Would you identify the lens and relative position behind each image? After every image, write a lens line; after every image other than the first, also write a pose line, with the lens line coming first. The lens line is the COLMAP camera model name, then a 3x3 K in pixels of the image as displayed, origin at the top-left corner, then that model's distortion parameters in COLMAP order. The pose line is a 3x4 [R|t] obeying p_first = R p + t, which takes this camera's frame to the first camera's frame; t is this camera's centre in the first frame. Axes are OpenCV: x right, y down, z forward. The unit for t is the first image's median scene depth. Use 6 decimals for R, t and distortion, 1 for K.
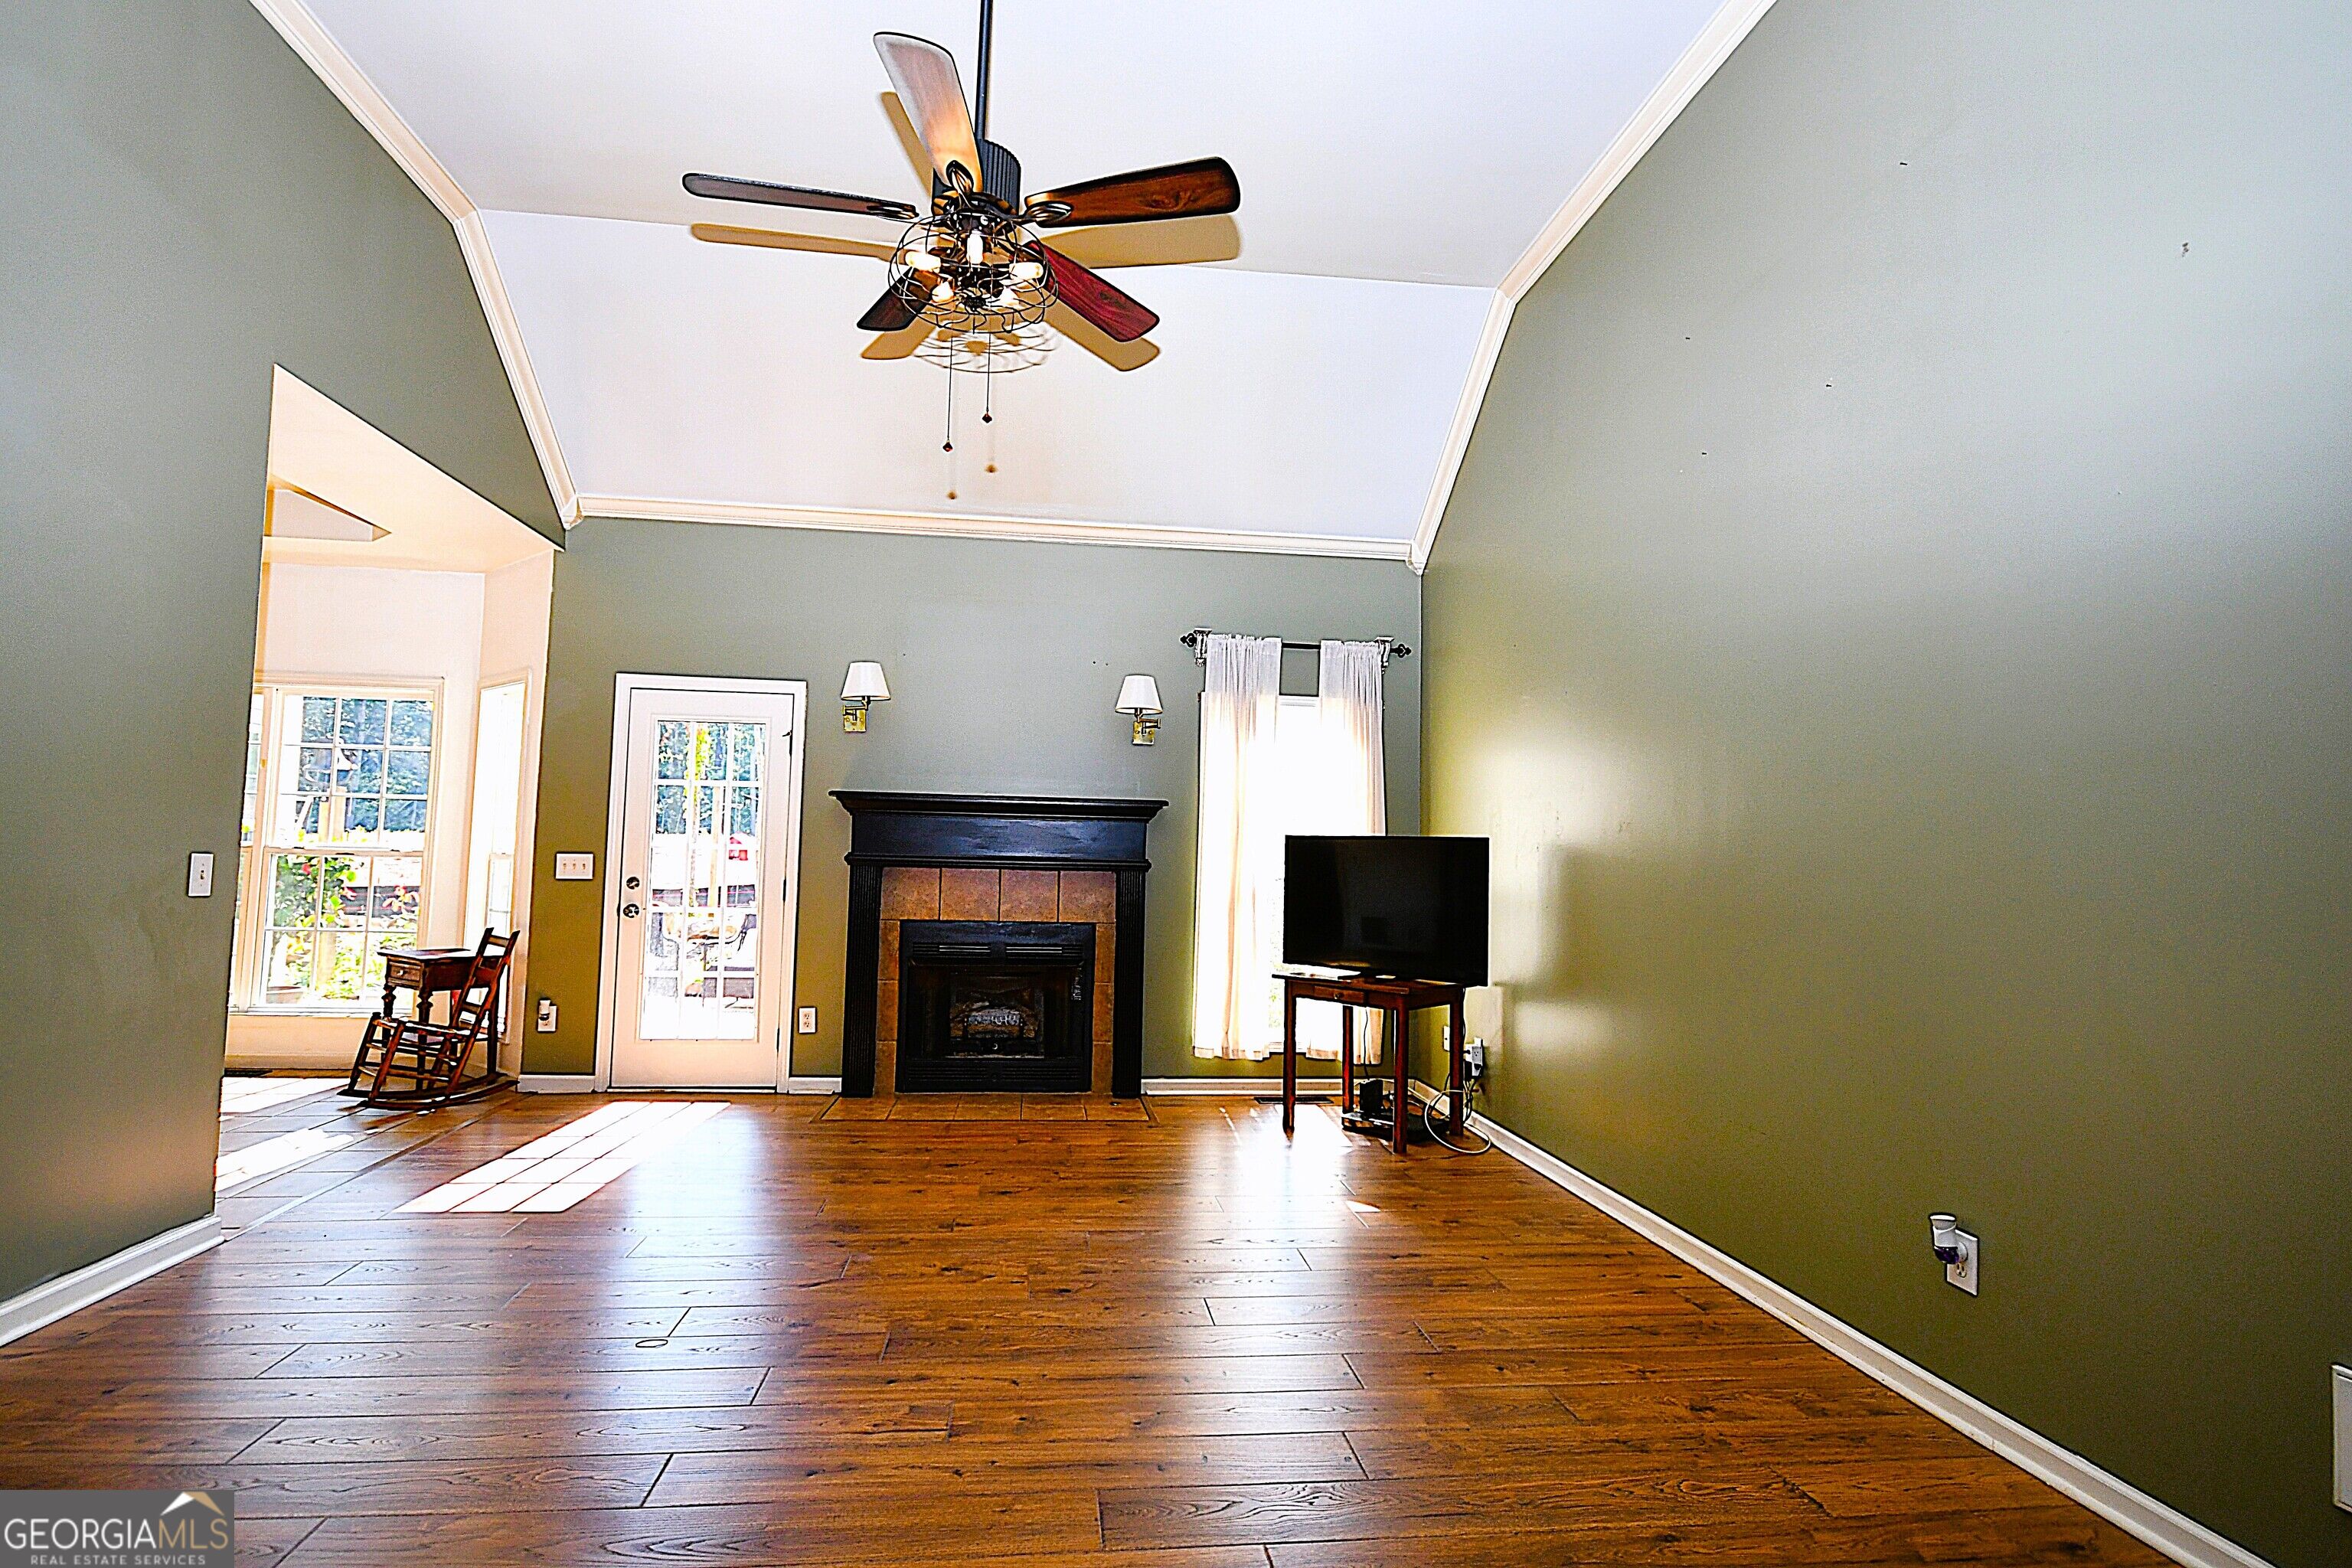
lens RADIAL K [[1171.5, 0, 1171.2], [0, 1171.5, 784.8], [0, 0, 1]] dist [-0.004732, -0.000392]
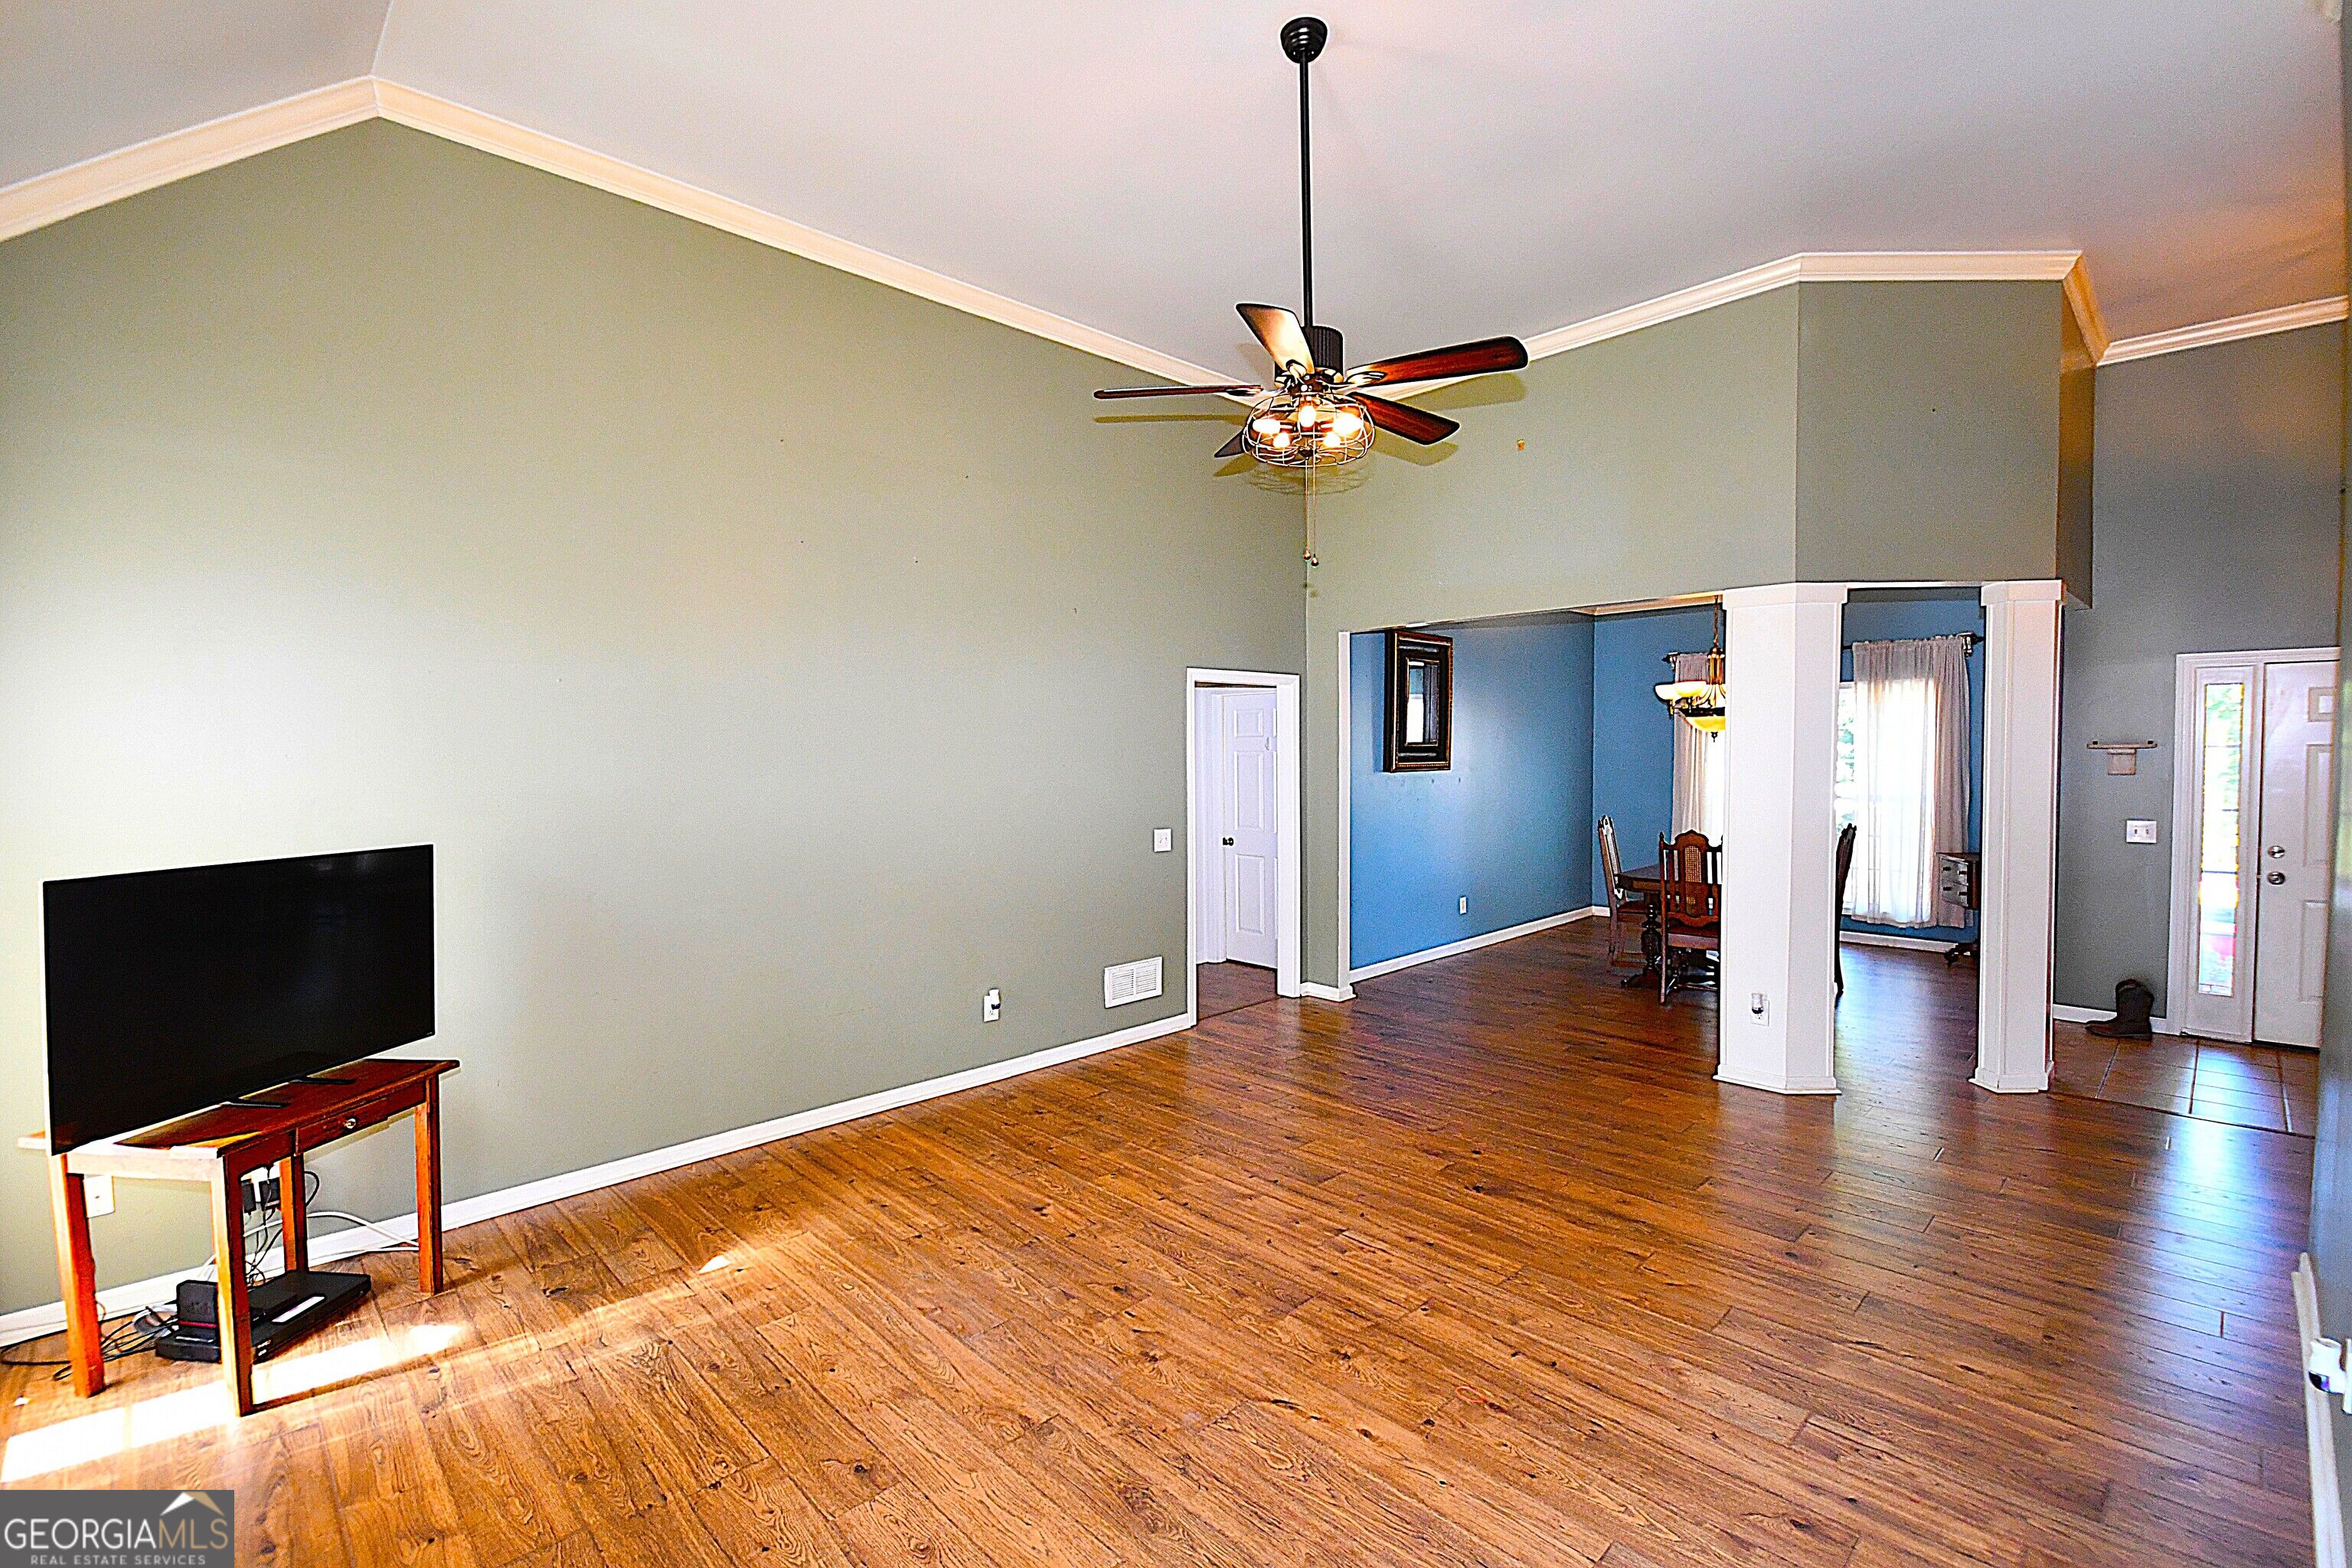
lens RADIAL K [[1034.3, 0, 1168.0], [0, 1034.3, 786.3], [0, 0, 1]] dist [0.001808, -0.005843]
pose [[-0.619917, -0.047965, 0.783200, -0.512593], [-0.064119, 0.997888, 0.010362, -0.029704], [-0.782043, -0.043794, -0.621684, 0.951088]]
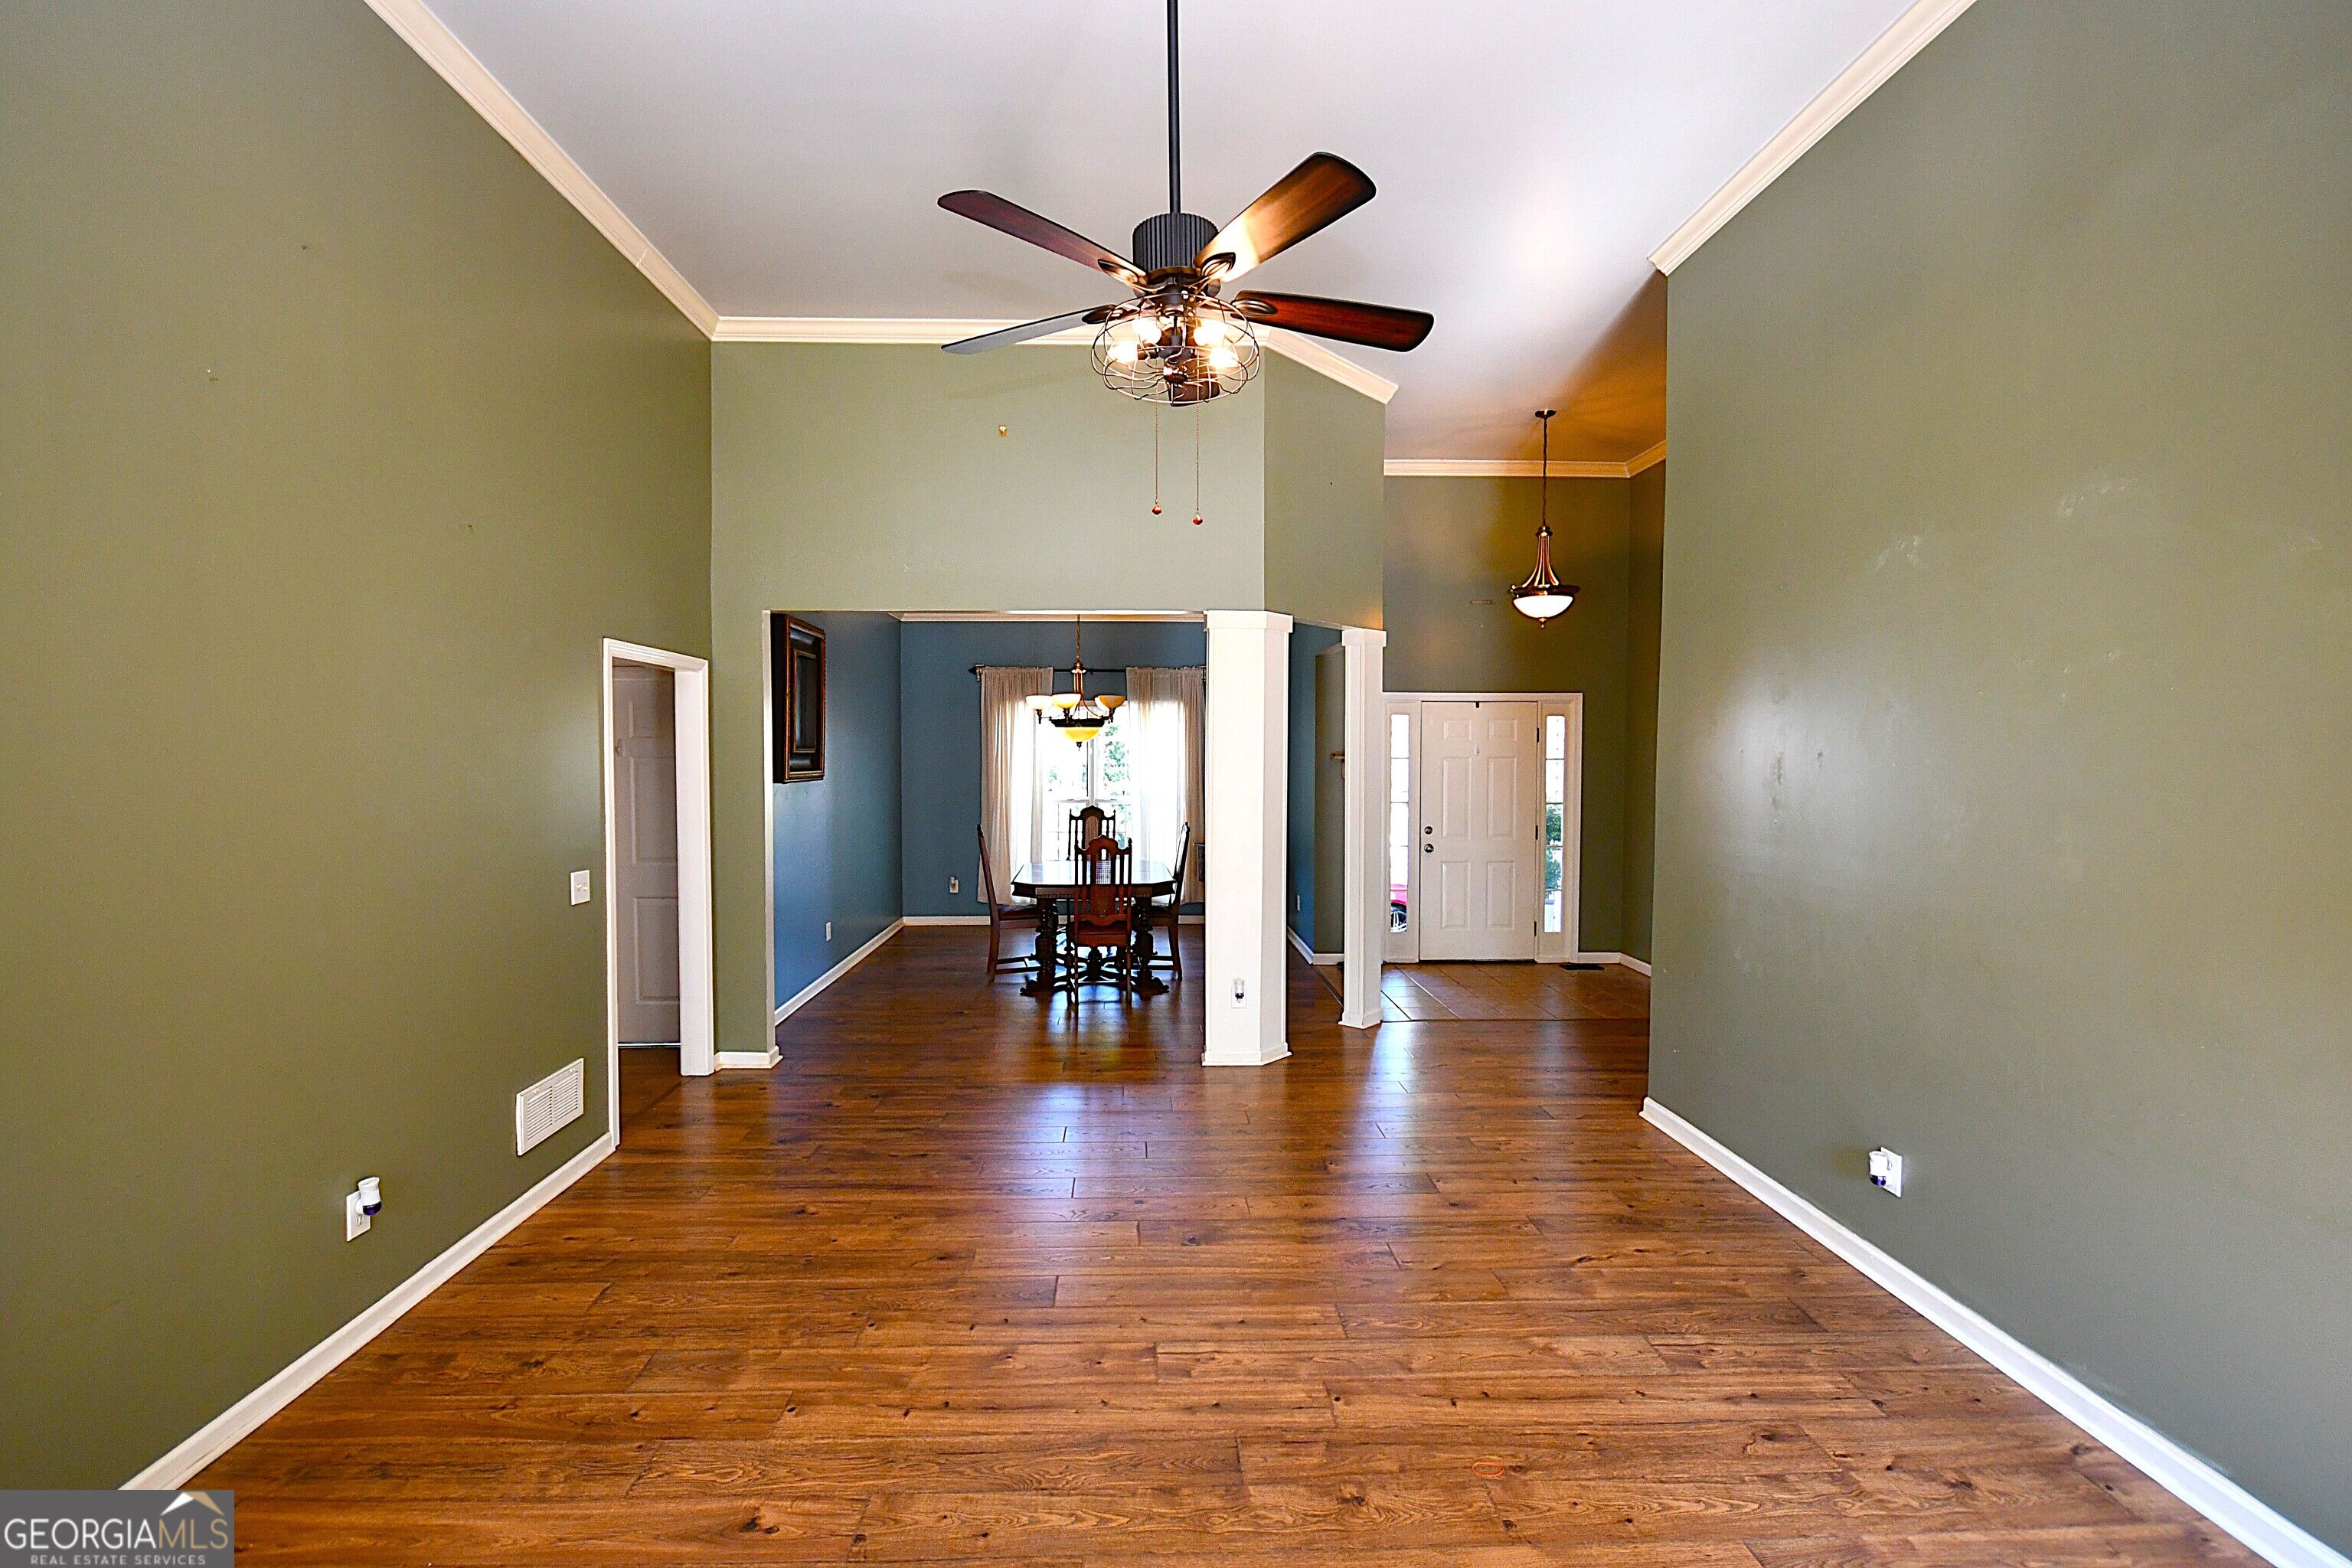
lens RADIAL K [[1034.3, 0, 1175.7], [0, 1034.3, 772.8], [0, 0, 1]] dist [0.001808, -0.005843]
pose [[-0.996973, -0.026398, 0.073130, -0.126450], [-0.030323, 0.998129, -0.053091, -0.015303], [-0.071592, -0.055147, -0.995908, 0.986446]]
